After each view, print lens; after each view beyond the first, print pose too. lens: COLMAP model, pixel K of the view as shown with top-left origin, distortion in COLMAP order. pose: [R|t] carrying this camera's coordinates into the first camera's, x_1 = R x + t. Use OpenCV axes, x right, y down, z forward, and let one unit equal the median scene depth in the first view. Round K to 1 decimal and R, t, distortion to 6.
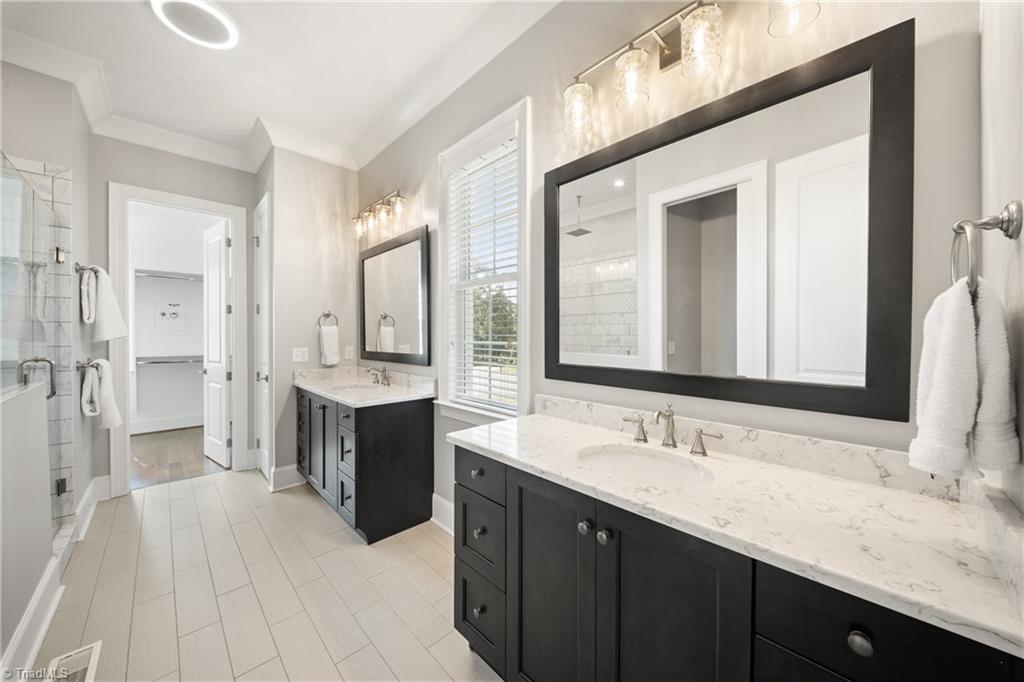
lens RADIAL K [[358.4, 0, 509.8], [0, 358.4, 339.1], [0, 0, 1]] dist [-0.004225, 0.000276]
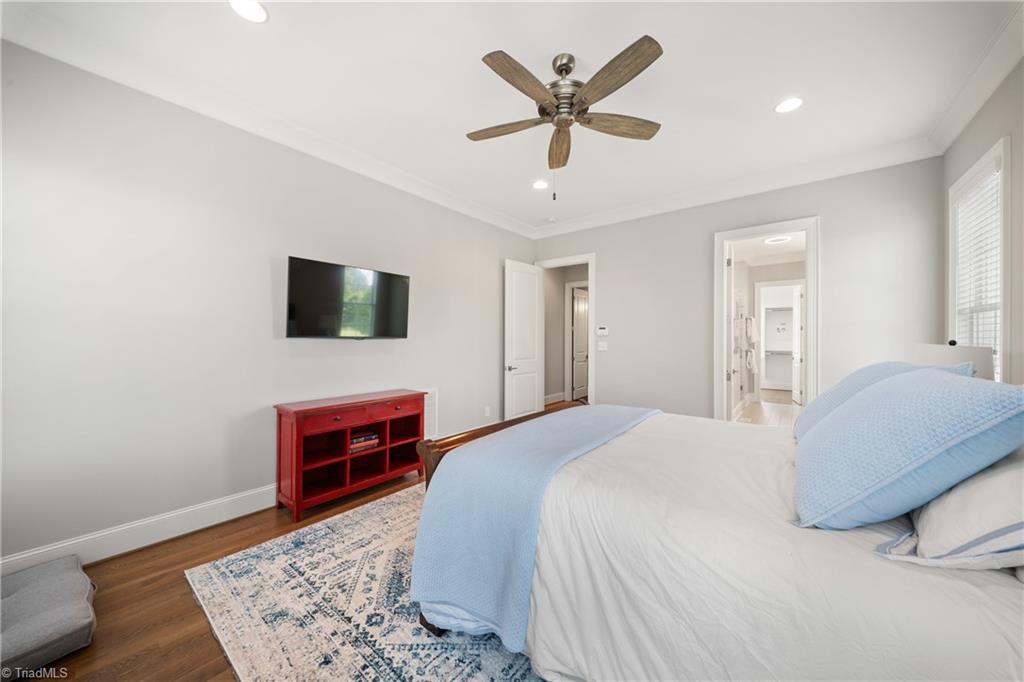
lens RADIAL K [[358.4, 0, 509.9], [0, 358.4, 339.3], [0, 0, 1]] dist [-0.004225, 0.000276]
pose [[0.117090, -0.000102, -0.993121, 1.285714], [-0.009744, 0.999952, -0.001251, 0.000005], [0.993073, 0.009824, 0.117084, -1.102484]]
